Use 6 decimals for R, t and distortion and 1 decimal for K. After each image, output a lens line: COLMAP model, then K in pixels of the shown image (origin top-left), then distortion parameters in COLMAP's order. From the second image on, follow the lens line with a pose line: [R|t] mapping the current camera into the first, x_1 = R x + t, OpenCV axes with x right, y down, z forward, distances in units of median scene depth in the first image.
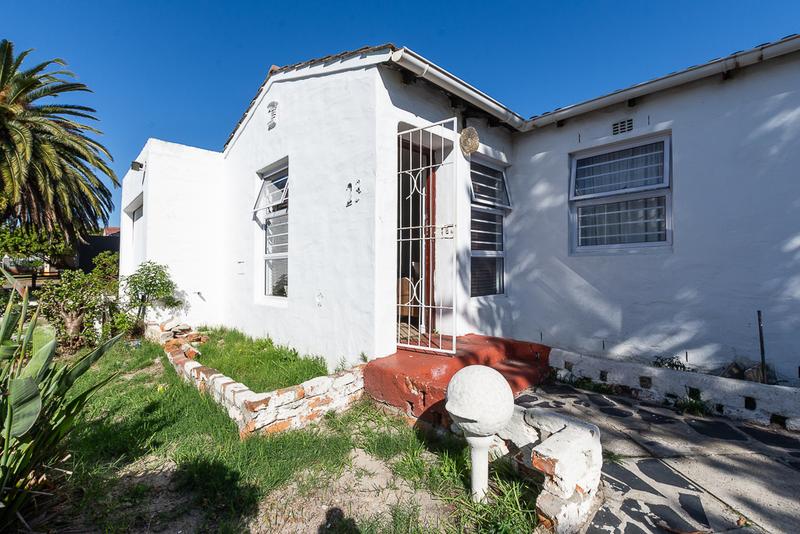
lens RADIAL K [[348.6, 0, 399.4], [0, 348.6, 265.2], [0, 0, 1]] dist [0.004166, -0.002744]
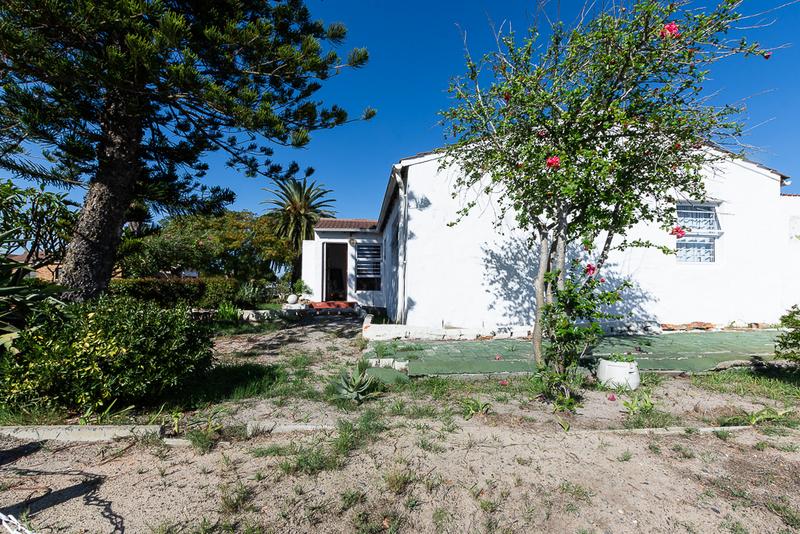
lens RADIAL K [[348.6, 0, 400.0], [0, 348.6, 268.1], [0, 0, 1]] dist [0.004166, -0.002744]
pose [[0.789547, -0.024424, -0.613204, 2.323396], [0.003543, 0.999373, -0.035242, 0.005940], [0.613680, 0.025653, 0.789138, -1.153850]]
